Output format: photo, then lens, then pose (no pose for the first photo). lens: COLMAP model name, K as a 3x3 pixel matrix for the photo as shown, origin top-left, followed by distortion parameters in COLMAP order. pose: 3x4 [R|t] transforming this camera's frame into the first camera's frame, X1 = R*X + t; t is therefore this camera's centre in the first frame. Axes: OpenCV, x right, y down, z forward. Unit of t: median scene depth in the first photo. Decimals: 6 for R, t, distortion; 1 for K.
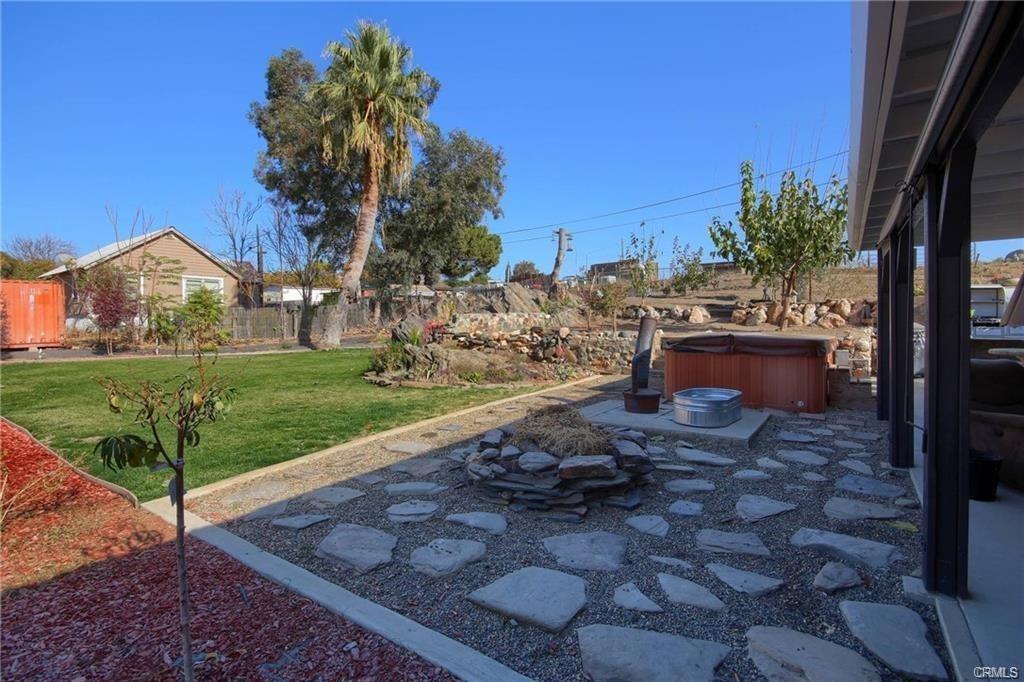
lens RADIAL K [[499.1, 0, 516.5], [0, 499.1, 340.9], [0, 0, 1]] dist [0.004342, 0.002661]
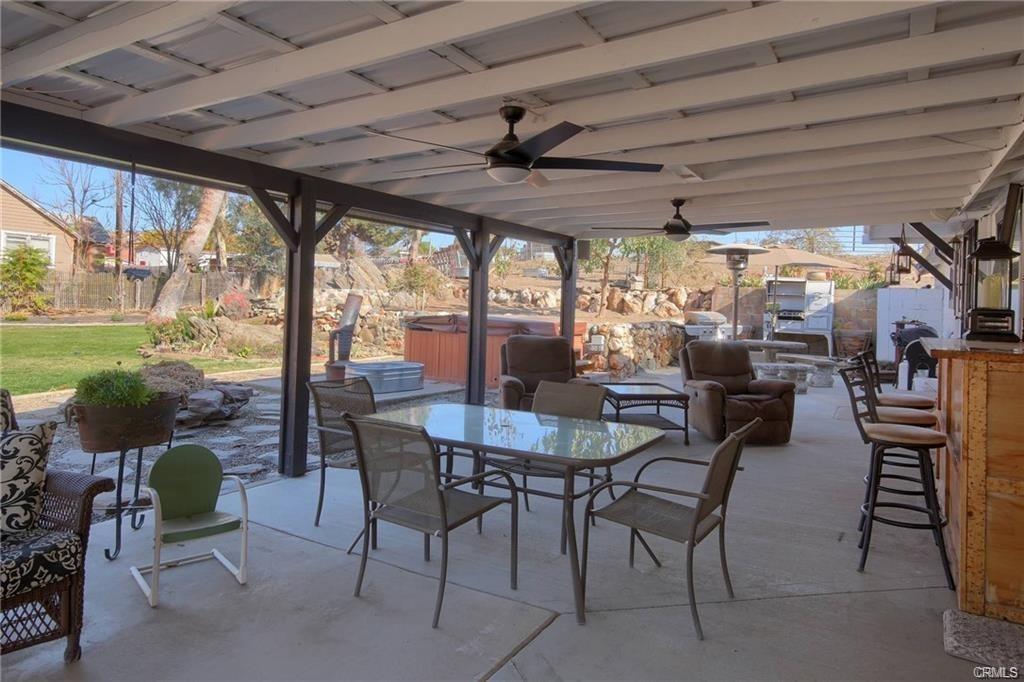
lens RADIAL K [[628.8, 0, 508.6], [0, 628.8, 309.8], [0, 0, 1]] dist [0.003626, 0.006816]
pose [[0.998175, 0.037398, 0.047415, 0.239637], [-0.035942, 0.998867, -0.031194, 0.007337], [-0.048528, 0.029432, 0.998388, -0.161473]]
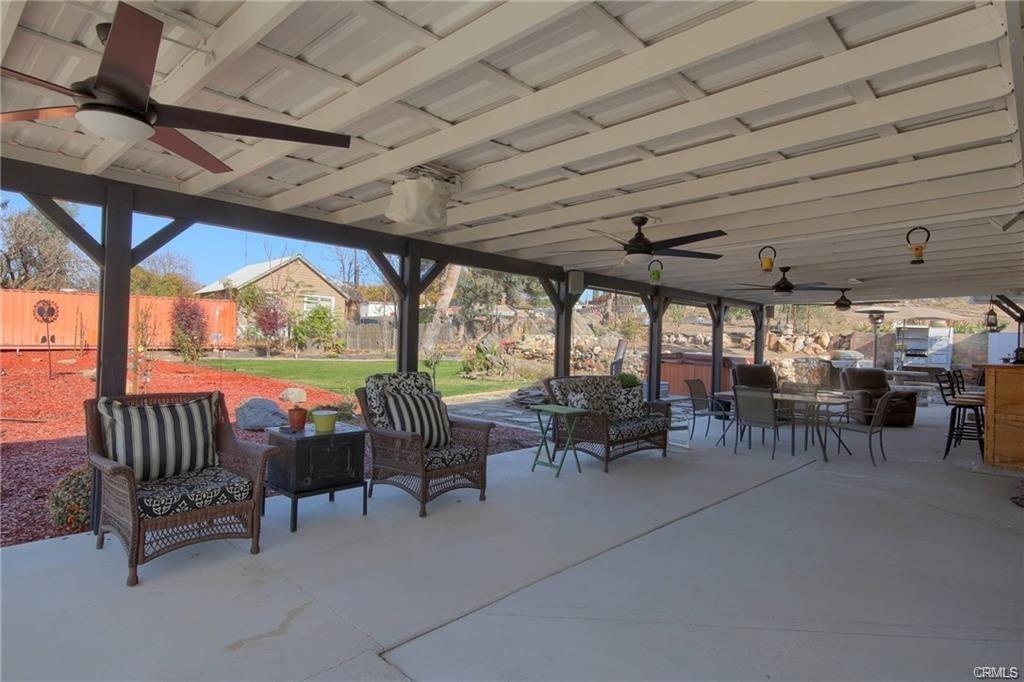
lens RADIAL K [[560.2, 0, 527.8], [0, 560.2, 348.2], [0, 0, 1]] dist [0.003473, 0.002337]
pose [[0.989318, 0.035842, -0.141302, 0.096715], [-0.040016, 0.998839, -0.026807, 0.021922], [0.140177, 0.032174, 0.989604, -0.459056]]
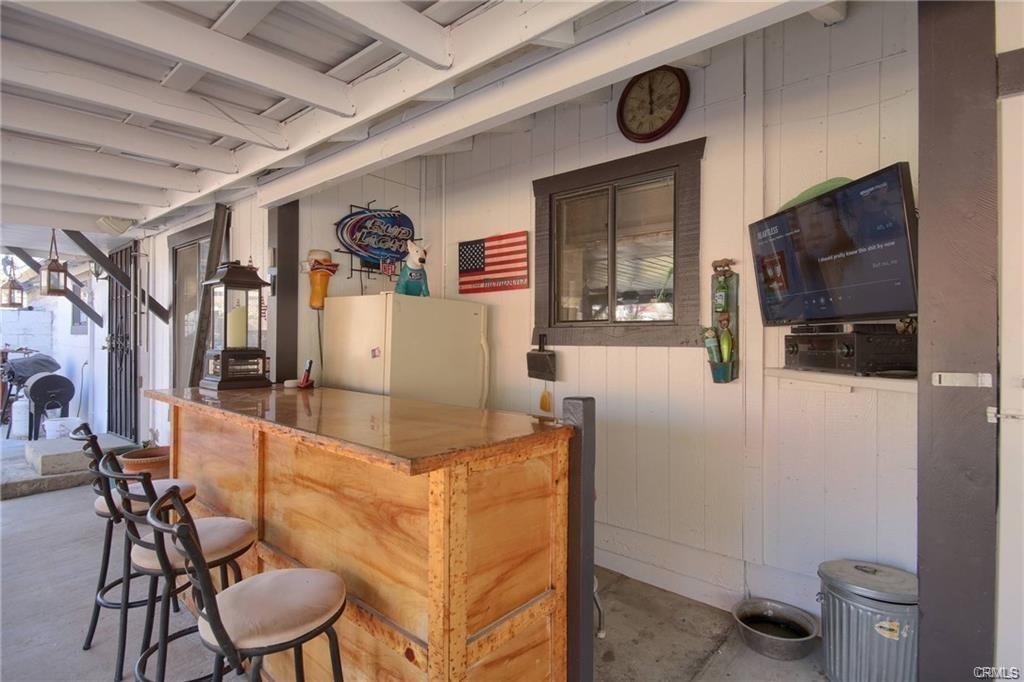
lens RADIAL K [[524.1, 0, 522.6], [0, 524.1, 340.8], [0, 0, 1]] dist [0.003319, 0.000296]
pose [[0.131602, 0.006402, 0.991282, 0.299105], [0.028556, 0.999540, -0.010246, -0.009791], [-0.990891, 0.029656, 0.131359, 0.002000]]
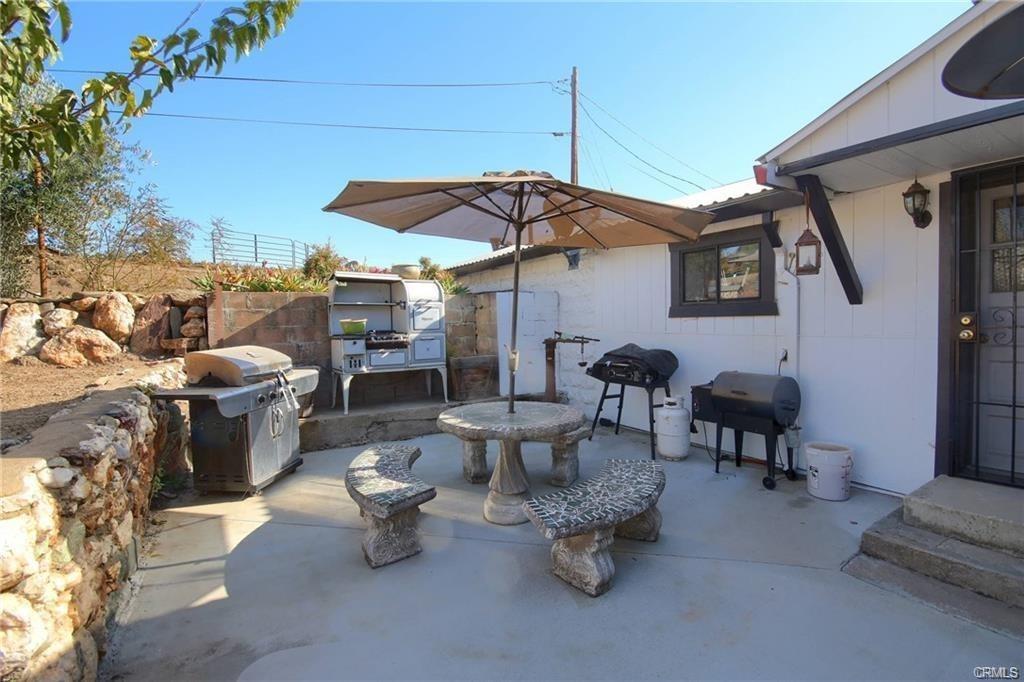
lens RADIAL K [[478.4, 0, 518.0], [0, 478.4, 340.4], [0, 0, 1]] dist [-0.013676, -0.002152]
pose [[0.400628, -0.037195, 0.915486, 0.380158], [0.057227, 0.998241, 0.015514, -0.027910], [-0.914452, 0.046175, 0.402052, 0.480319]]
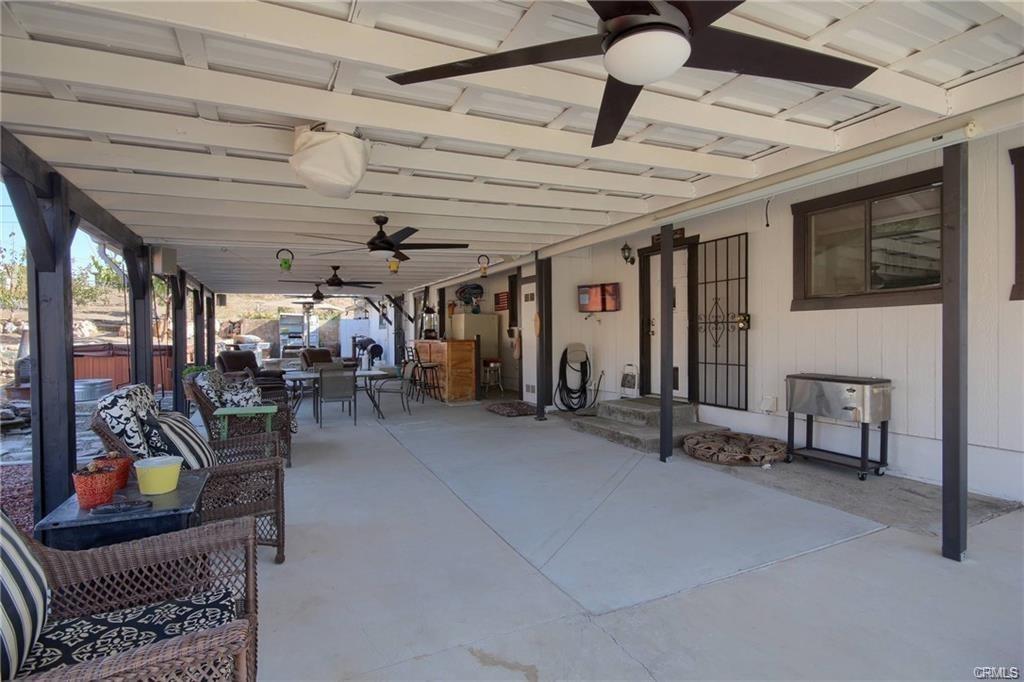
lens RADIAL K [[499.1, 0, 516.7], [0, 499.1, 339.0], [0, 0, 1]] dist [0.004342, 0.002661]
pose [[0.497510, -0.004553, 0.867446, -0.116227], [0.036548, 0.999208, -0.015717, 0.020590], [-0.866688, 0.039523, 0.497282, -0.364106]]
